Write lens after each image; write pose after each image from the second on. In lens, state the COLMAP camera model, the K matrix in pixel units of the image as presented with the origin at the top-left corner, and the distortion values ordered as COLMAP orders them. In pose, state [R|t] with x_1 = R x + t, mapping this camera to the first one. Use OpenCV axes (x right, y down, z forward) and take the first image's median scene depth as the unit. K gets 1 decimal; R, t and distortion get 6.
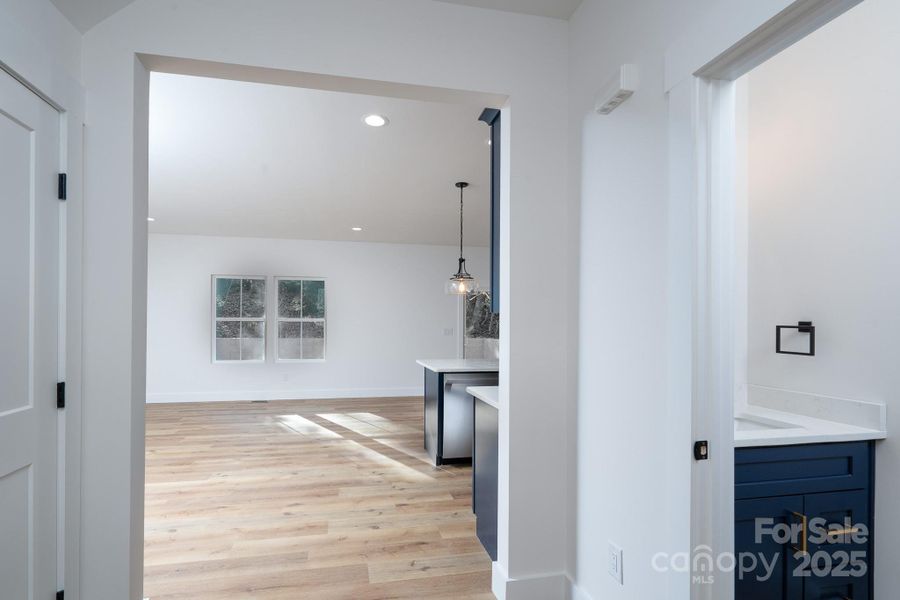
lens RADIAL K [[412.7, 0, 450.8], [0, 412.7, 305.6], [0, 0, 1]] dist [-0.001702, -0.000143]
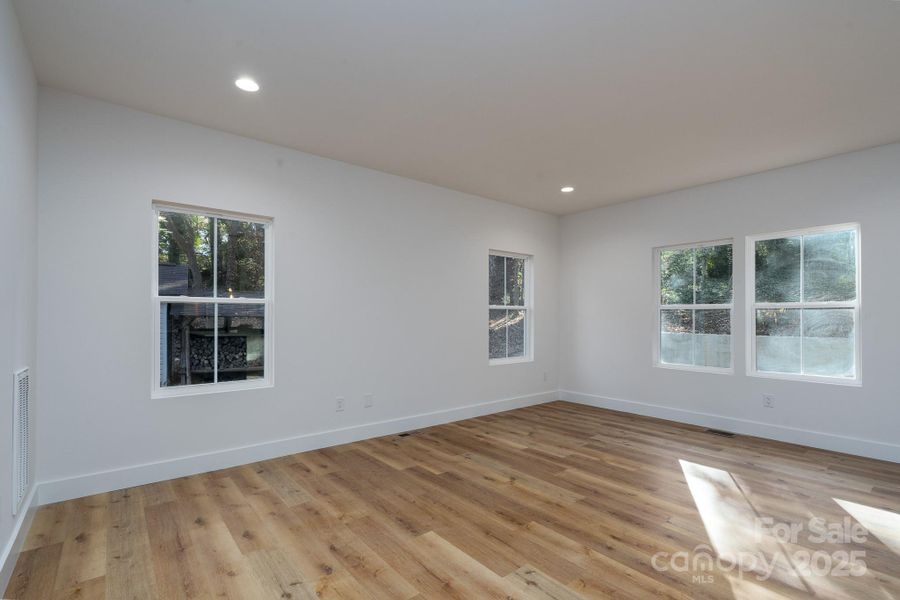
lens RADIAL K [[412.7, 0, 450.8], [0, 412.7, 305.6], [0, 0, 1]] dist [-0.001702, -0.000143]
pose [[0.416667, -0.036861, -0.908312, -0.074590], [0.046351, 0.998739, -0.019268, 0.046055], [0.907877, -0.034073, 0.417850, 0.626267]]
